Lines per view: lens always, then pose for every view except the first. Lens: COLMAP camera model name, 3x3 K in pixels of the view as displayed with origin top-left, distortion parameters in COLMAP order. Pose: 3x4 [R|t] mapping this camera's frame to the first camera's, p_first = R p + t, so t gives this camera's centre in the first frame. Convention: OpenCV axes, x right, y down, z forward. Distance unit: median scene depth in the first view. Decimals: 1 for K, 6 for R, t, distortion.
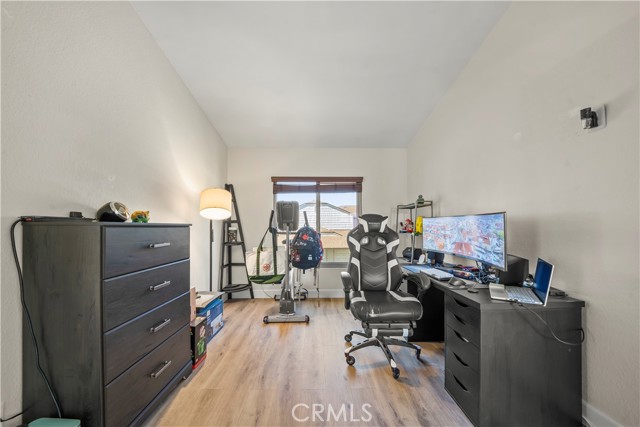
lens RADIAL K [[222.5, 0, 307.6], [0, 222.5, 225.0], [0, 0, 1]] dist [-0.004359, -0.000810]
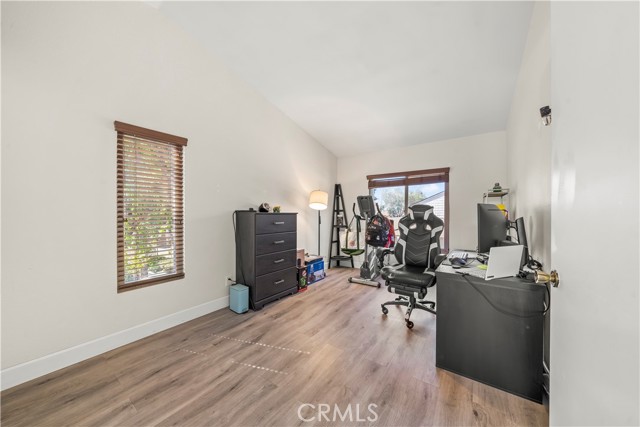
lens RADIAL K [[222.5, 0, 323.7], [0, 222.5, 215.9], [0, 0, 1]] dist [-0.004359, -0.000810]
pose [[0.818686, 0.010001, -0.574154, 0.507052], [-0.000124, 0.999851, 0.017240, -0.008409], [0.574241, -0.014043, 0.818566, -0.271283]]
